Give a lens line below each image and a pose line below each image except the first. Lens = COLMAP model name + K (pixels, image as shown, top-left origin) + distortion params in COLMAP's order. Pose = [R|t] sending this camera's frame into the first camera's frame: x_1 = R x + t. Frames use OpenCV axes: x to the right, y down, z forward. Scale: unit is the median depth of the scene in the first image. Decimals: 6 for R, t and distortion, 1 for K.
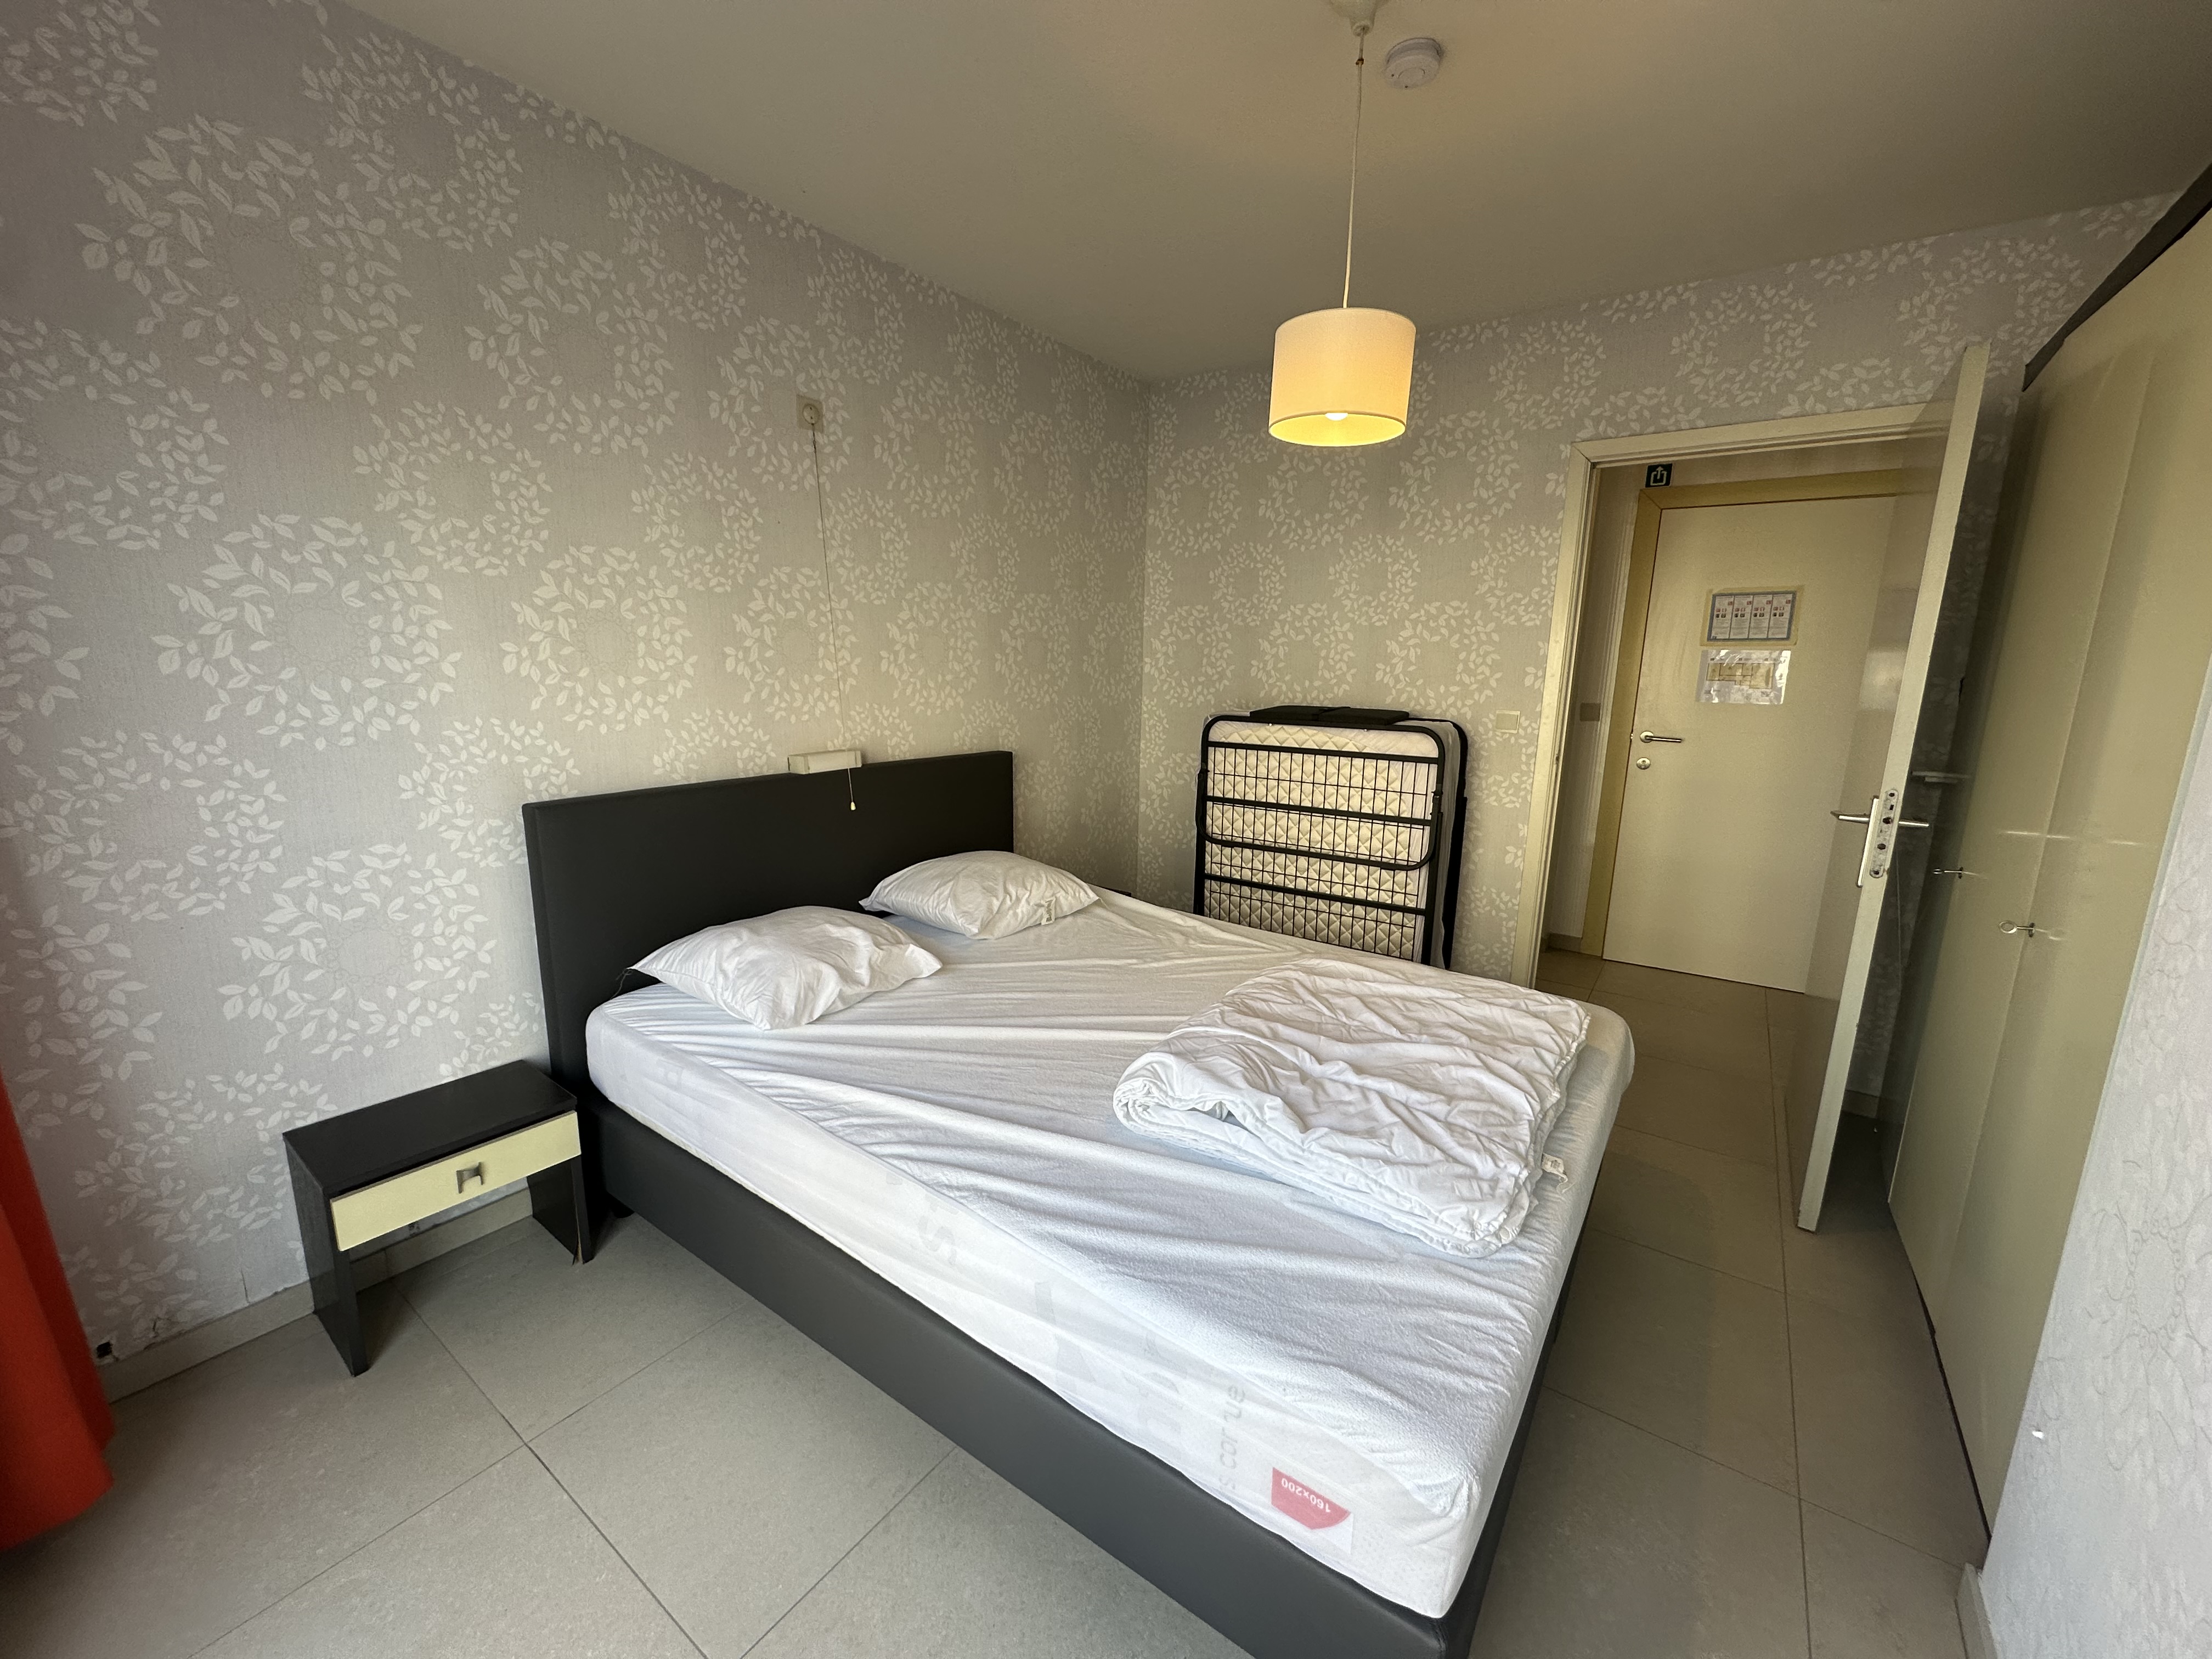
lens RADIAL K [[876.3, 0, 1094.0], [0, 876.3, 826.5], [0, 0, 1]] dist [-0.002470, -0.000530]
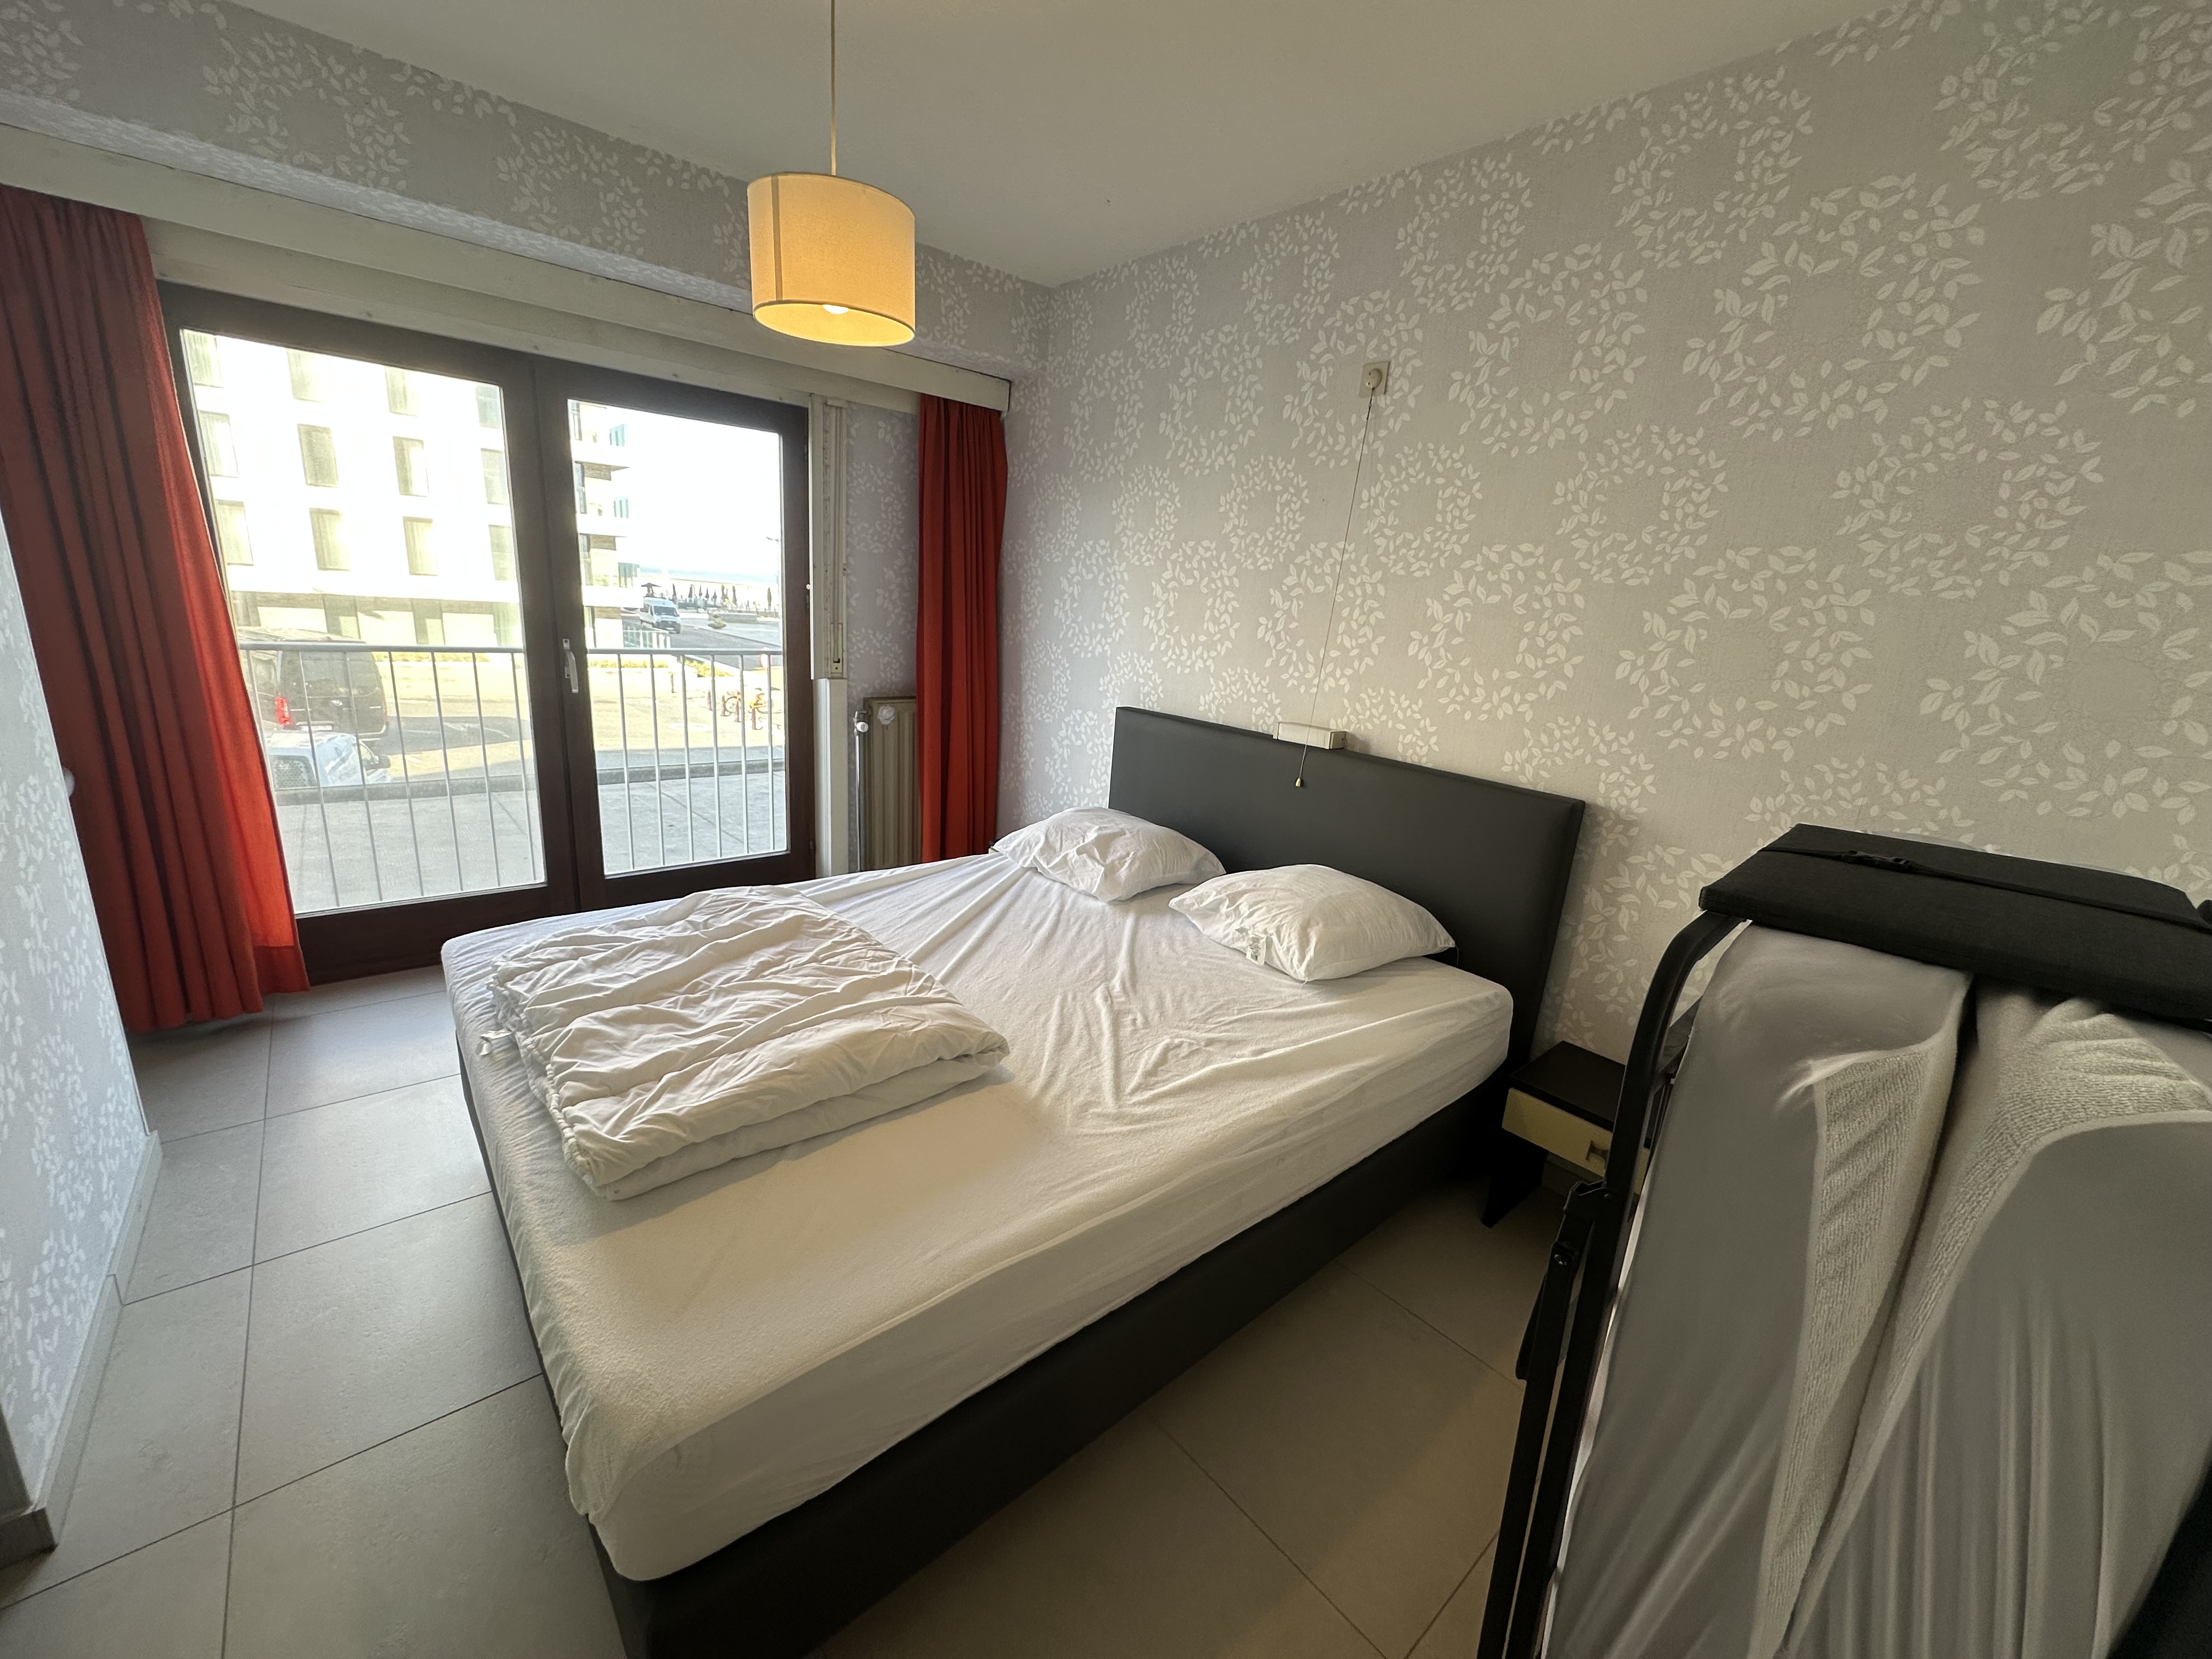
lens RADIAL K [[876.3, 0, 1119.6], [0, 876.3, 840.4], [0, 0, 1]] dist [-0.002470, -0.000530]
pose [[-0.234022, 0.212223, -0.948786, 0.678983], [-0.275215, 0.921509, 0.274005, -0.168728], [0.932465, 0.325244, -0.157246, 0.938043]]
